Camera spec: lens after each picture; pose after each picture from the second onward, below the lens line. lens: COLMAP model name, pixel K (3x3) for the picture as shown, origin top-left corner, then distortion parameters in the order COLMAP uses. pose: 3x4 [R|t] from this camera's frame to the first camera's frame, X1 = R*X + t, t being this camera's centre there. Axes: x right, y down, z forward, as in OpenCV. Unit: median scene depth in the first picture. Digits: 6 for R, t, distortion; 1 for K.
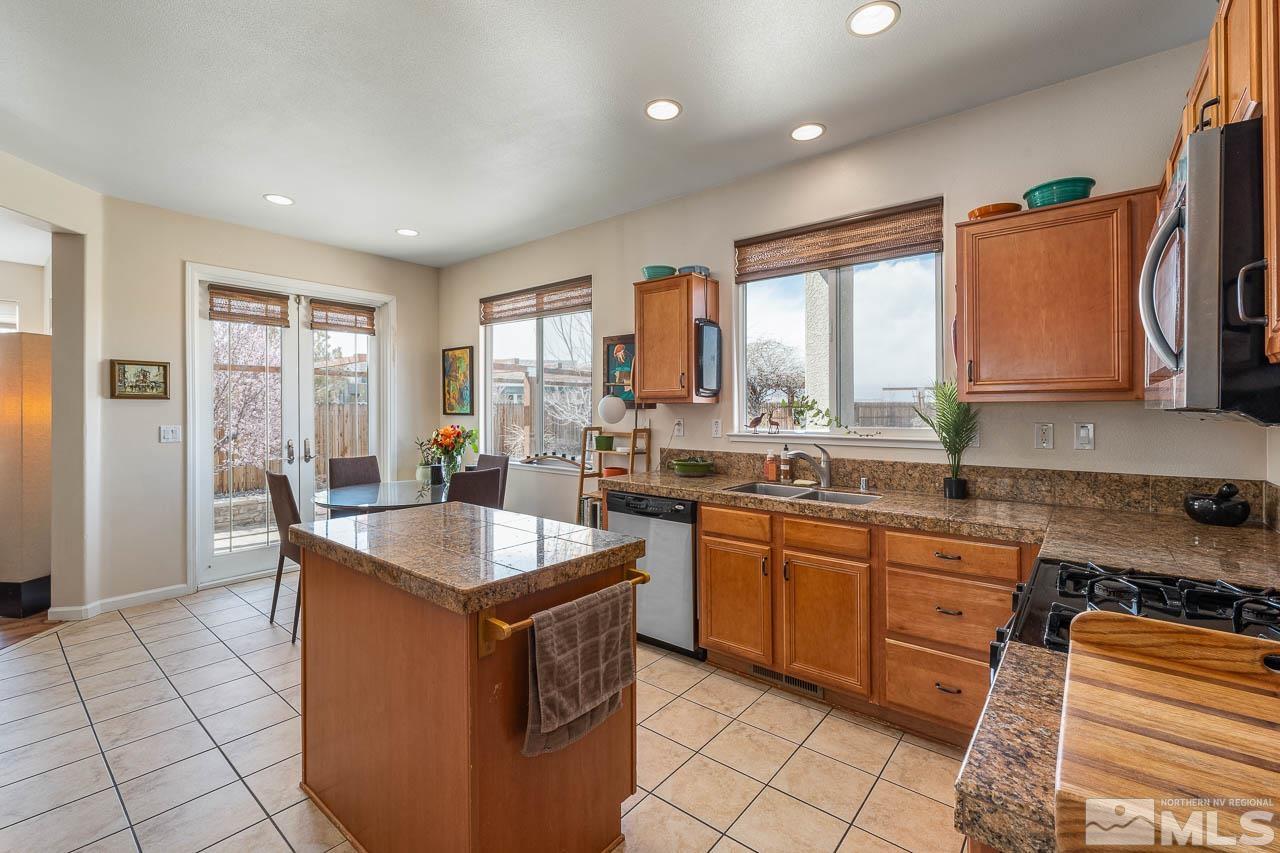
lens RADIAL K [[548.4, 0, 636.1], [0, 548.4, 418.7], [0, 0, 1]] dist [-0.000733, -0.000188]
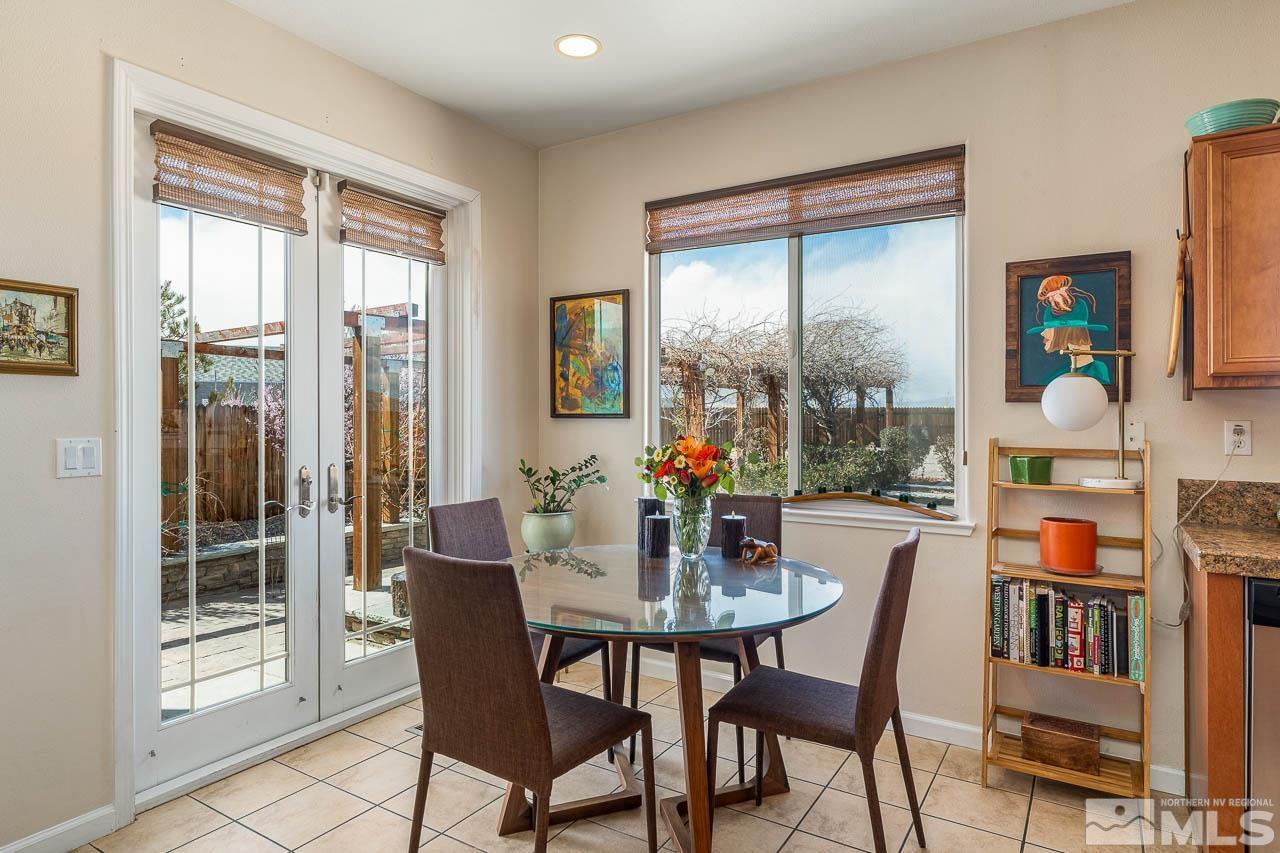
lens RADIAL K [[731.8, 0, 640.0], [0, 731.8, 426.5], [0, 0, 1]] dist [0.029281, -0.000016]
pose [[0.990484, 0.000368, 0.137627, -0.422672], [0.000522, 0.999979, -0.006431, 0.007315], [-0.137626, 0.006442, 0.990463, 0.310236]]
